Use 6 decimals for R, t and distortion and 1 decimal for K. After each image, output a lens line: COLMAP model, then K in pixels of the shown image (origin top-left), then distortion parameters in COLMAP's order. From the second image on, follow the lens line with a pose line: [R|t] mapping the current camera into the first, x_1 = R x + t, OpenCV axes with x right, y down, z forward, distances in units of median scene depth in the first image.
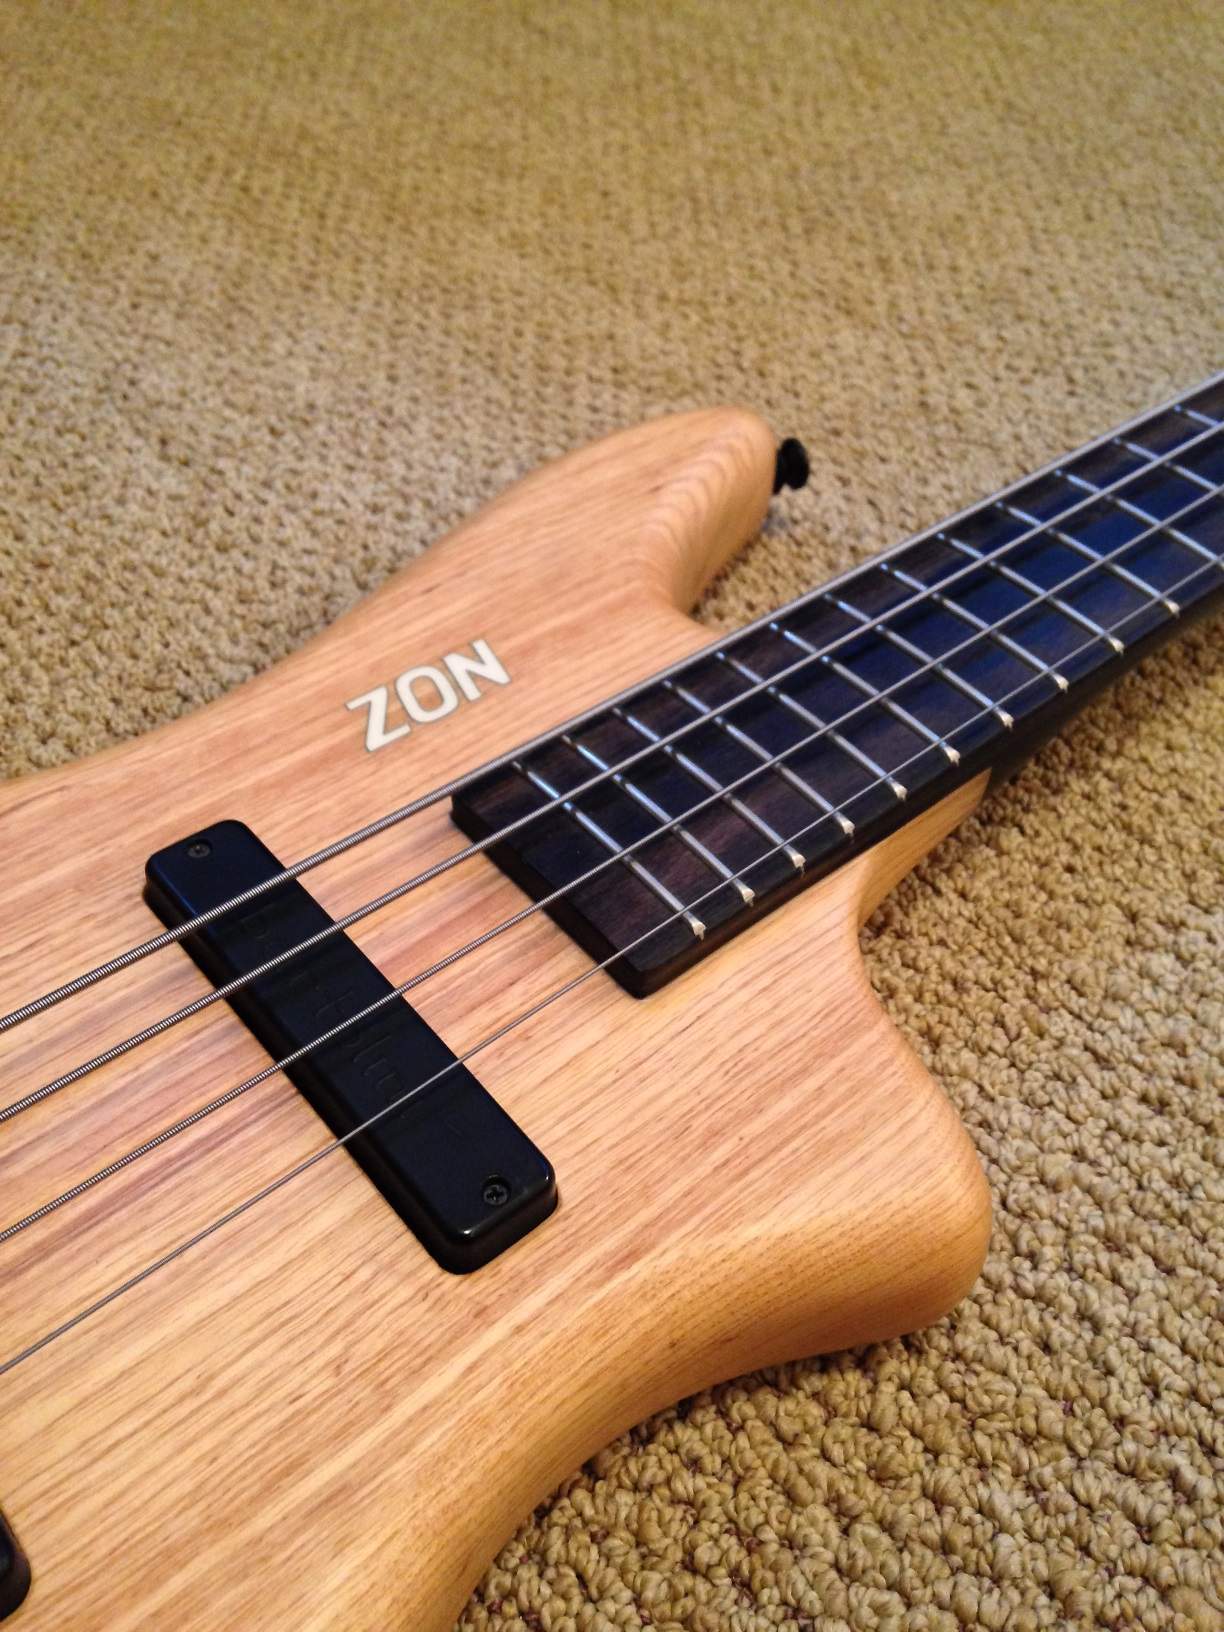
lens RADIAL K [[1518.2, 0, 604.1], [0, 1518.2, 809.7], [0, 0, 1]] dist [0.212888, -0.384523]
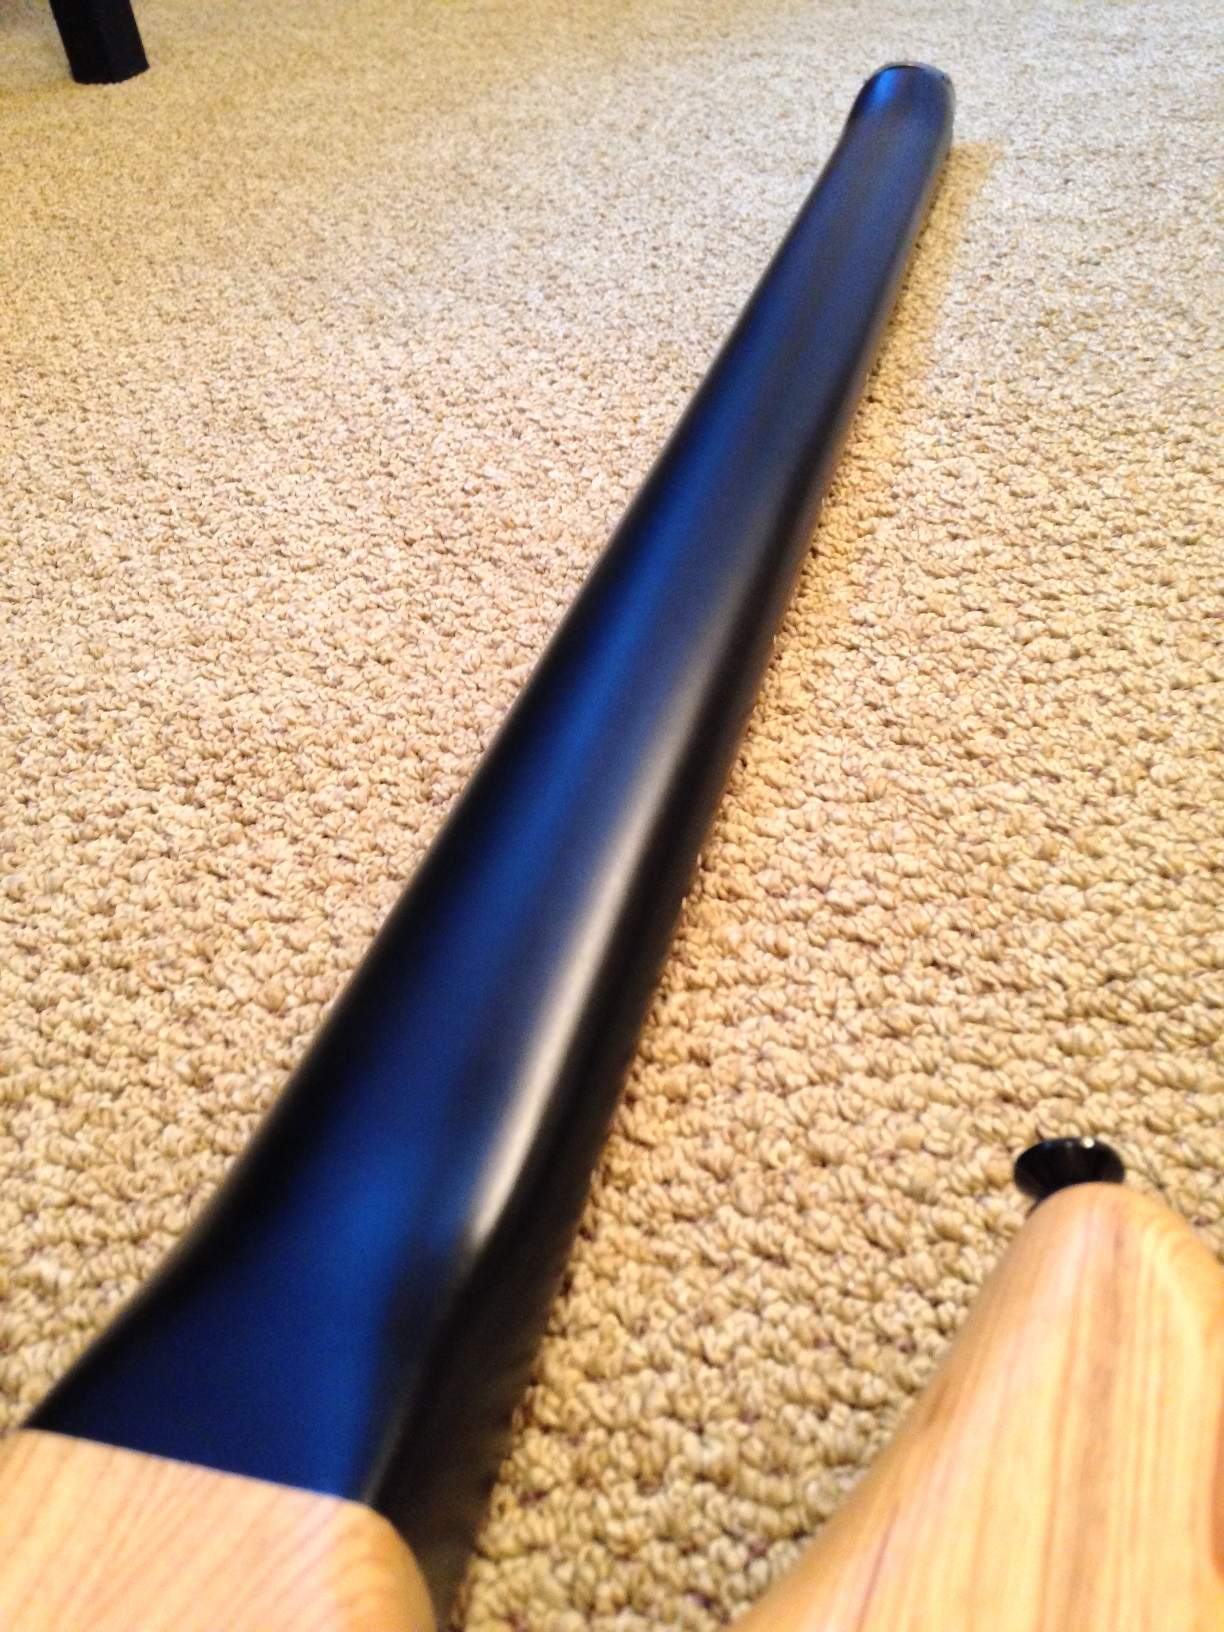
lens RADIAL K [[1500.9, 0, 601.3], [0, 1500.9, 816.1], [0, 0, 1]] dist [0.196174, -0.314560]
pose [[0.913148, -0.348200, 0.211938, 0.409122], [0.371350, 0.925020, -0.080239, 0.255268], [-0.168107, 0.151973, 0.973984, -0.035775]]
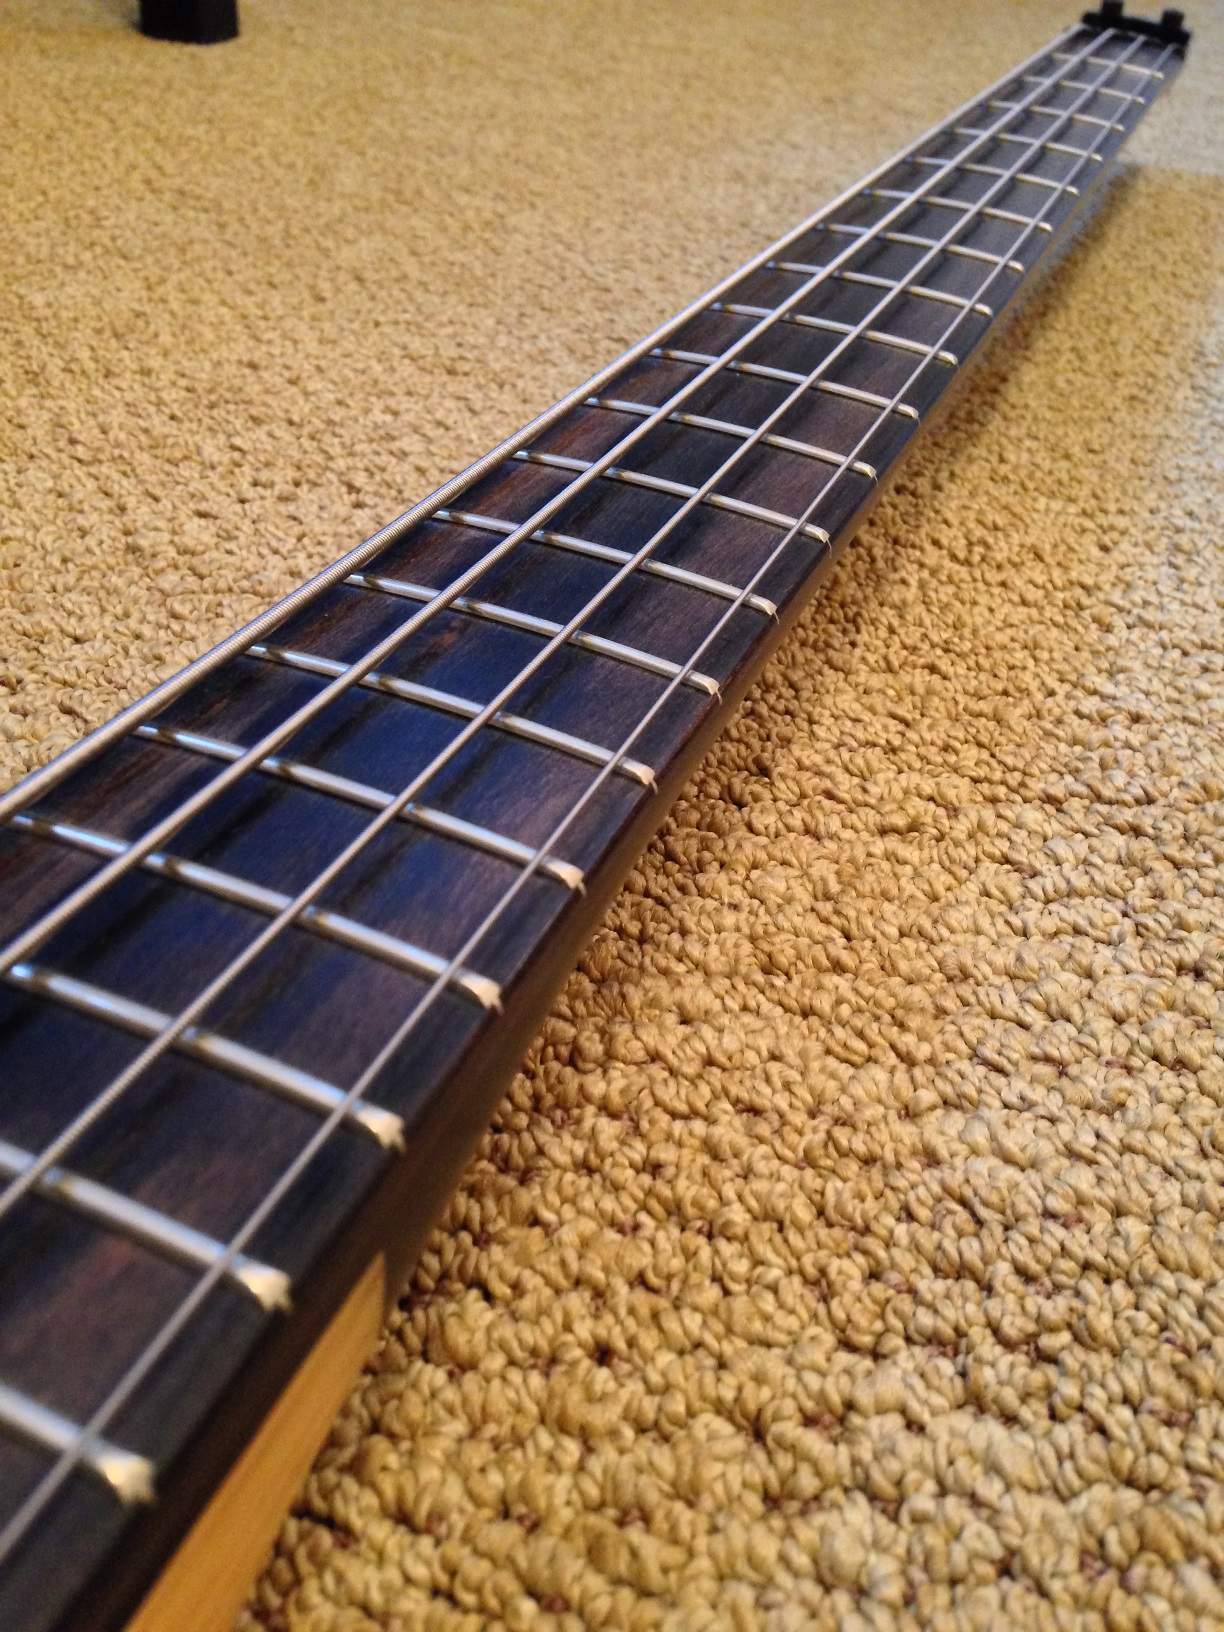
lens RADIAL K [[1518.2, 0, 604.1], [0, 1518.2, 809.7], [0, 0, 1]] dist [0.212888, -0.384523]
pose [[0.896373, -0.226293, 0.381191, 0.153233], [0.279895, 0.955726, -0.090810, -0.072127], [-0.343764, 0.188094, 0.920026, 0.512507]]
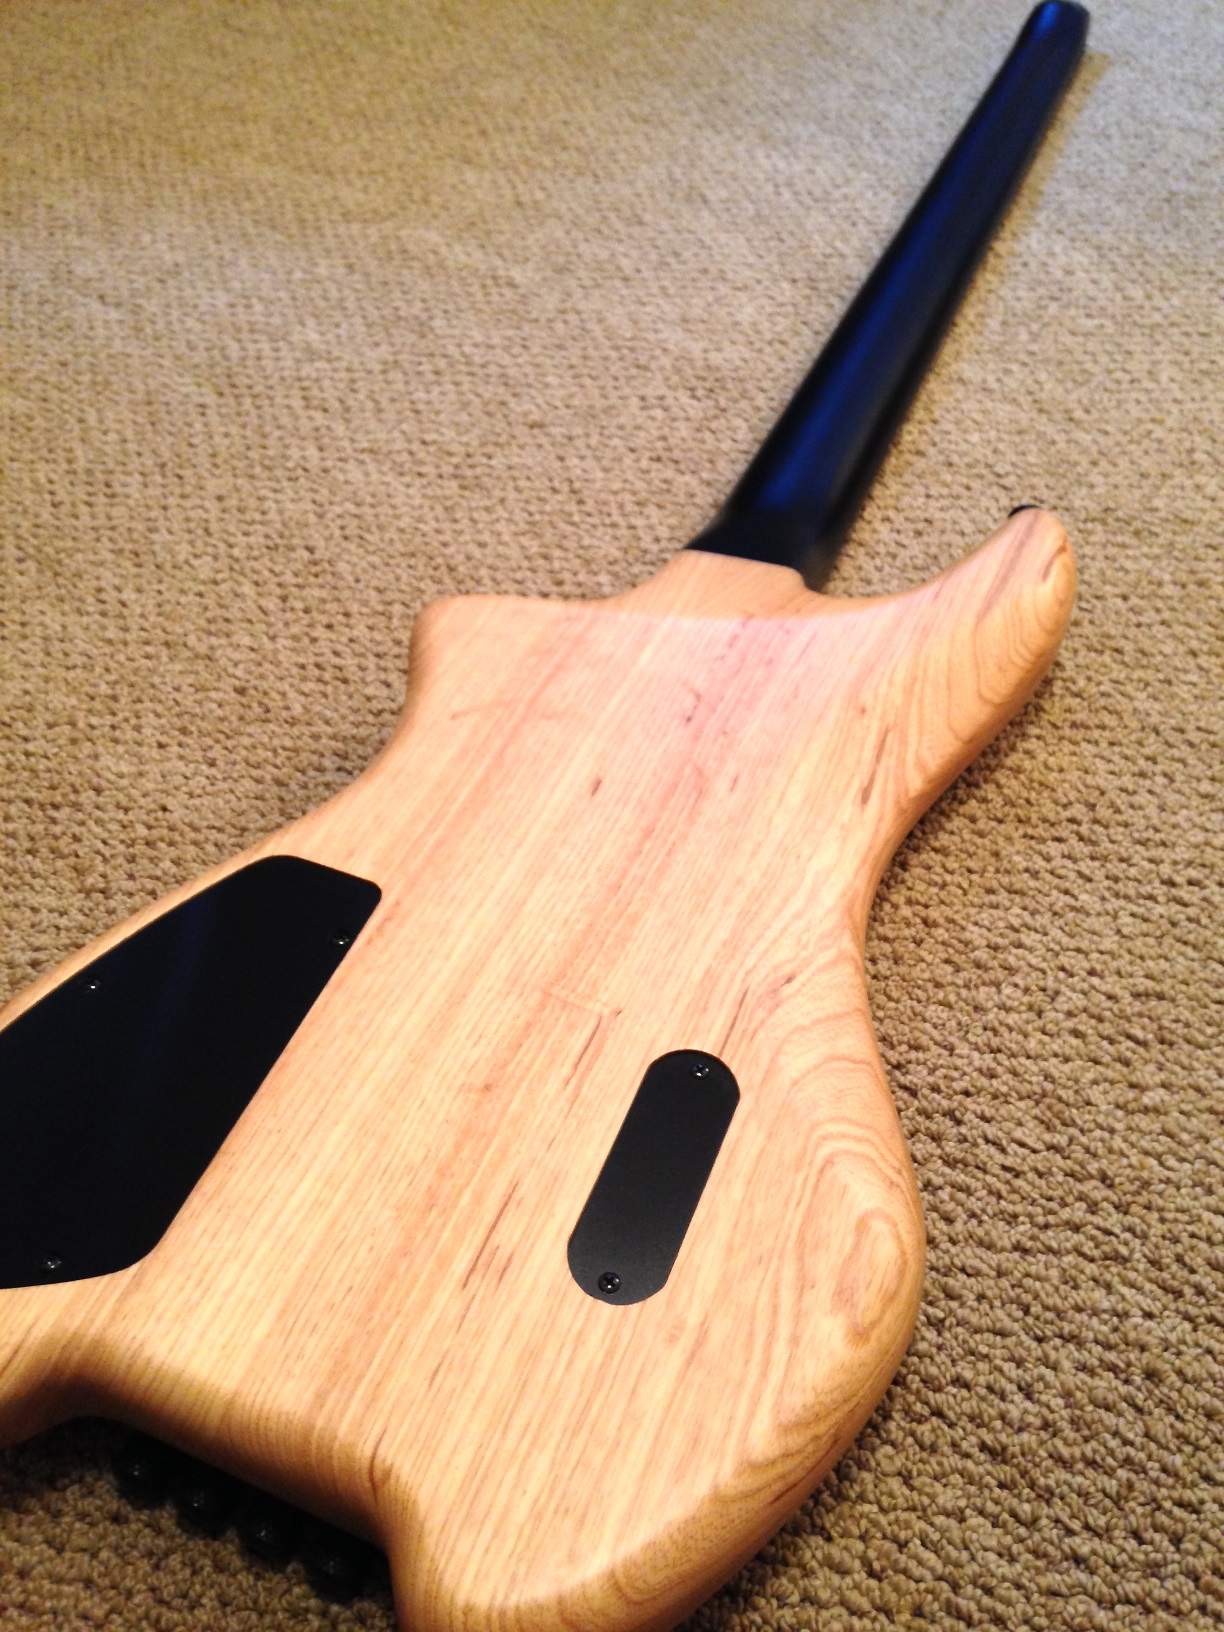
lens RADIAL K [[1518.2, 0, 604.1], [0, 1518.2, 809.7], [0, 0, 1]] dist [0.212888, -0.384523]
pose [[0.966593, -0.228985, 0.115165, -0.086732], [0.226026, 0.973368, 0.038303, 0.496643], [-0.120869, -0.010993, 0.992608, -1.064102]]
